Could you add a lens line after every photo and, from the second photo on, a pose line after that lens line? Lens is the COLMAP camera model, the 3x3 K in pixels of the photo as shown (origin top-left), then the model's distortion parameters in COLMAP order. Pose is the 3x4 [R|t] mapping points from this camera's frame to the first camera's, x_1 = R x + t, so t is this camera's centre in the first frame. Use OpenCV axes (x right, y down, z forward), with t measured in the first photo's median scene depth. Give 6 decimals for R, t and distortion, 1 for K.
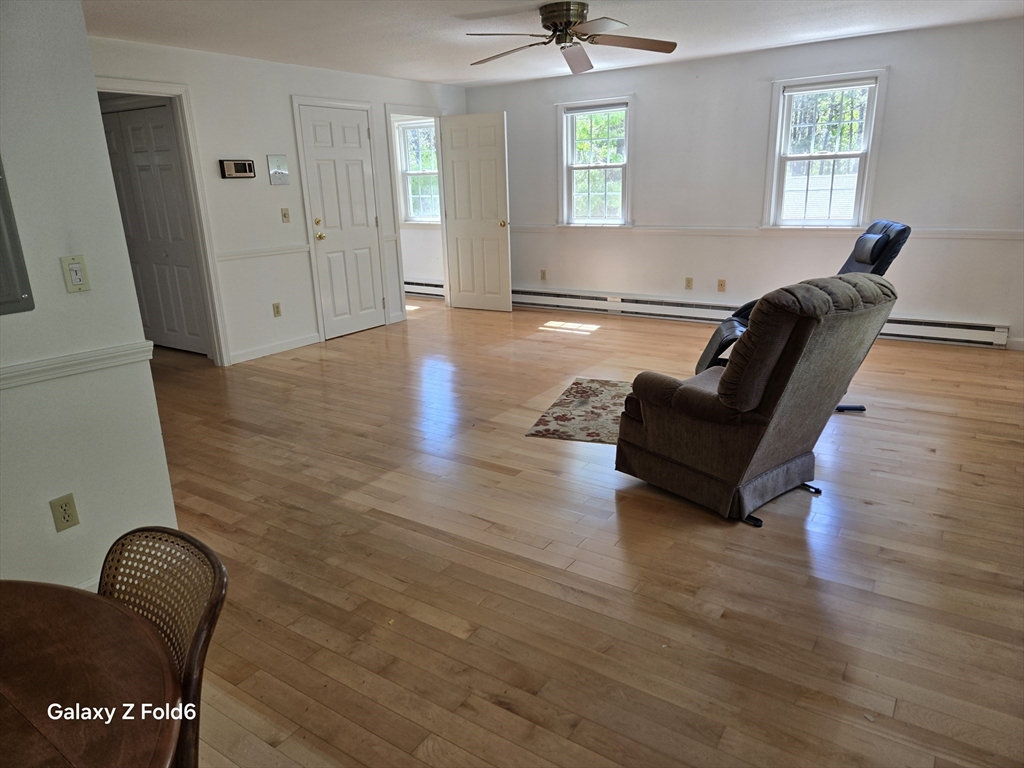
lens RADIAL K [[687.1, 0, 511.7], [0, 687.1, 387.2], [0, 0, 1]] dist [0.064488, -0.056007]
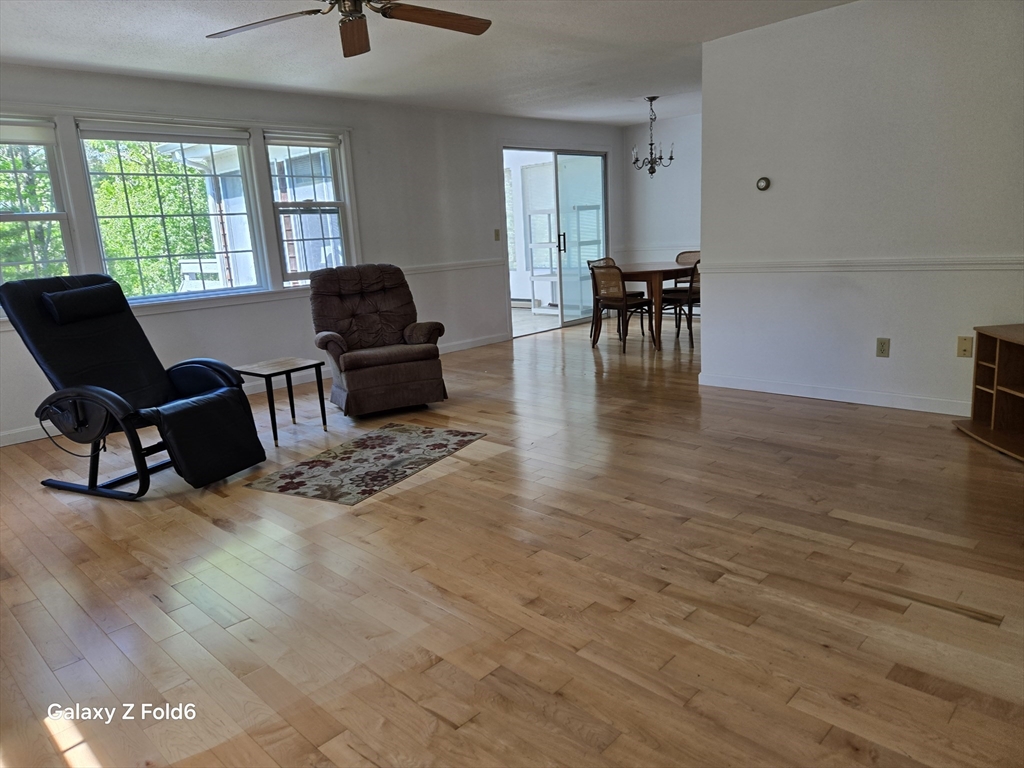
lens RADIAL K [[687.1, 0, 511.7], [0, 687.1, 387.2], [0, 0, 1]] dist [0.064488, -0.056007]
pose [[-0.980864, 0.046565, 0.189044, -0.182892], [0.134761, 0.863171, 0.486596, -0.415317], [-0.140519, 0.502761, -0.852928, 1.537718]]
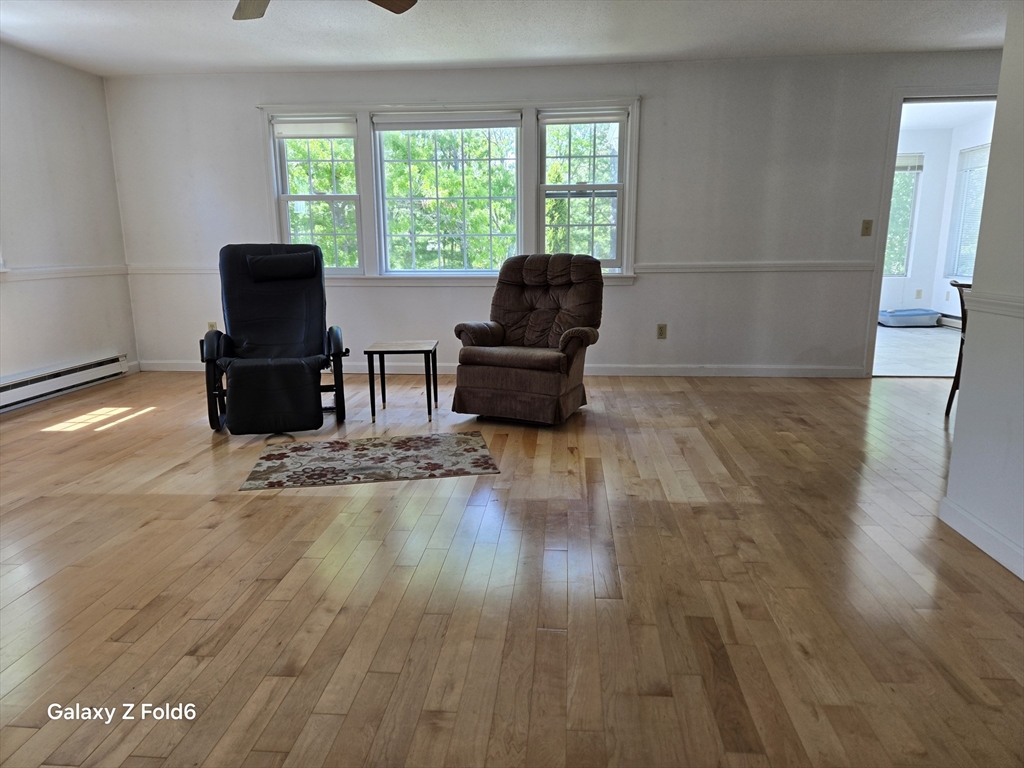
lens RADIAL K [[676.5, 0, 512.3], [0, 676.5, 390.1], [0, 0, 1]] dist [0.085467, -0.078571]
pose [[-0.493863, -0.151768, 0.856193, -0.564961], [0.275830, 0.906454, 0.319779, -0.234177], [-0.824632, 0.394090, -0.405802, 1.060738]]
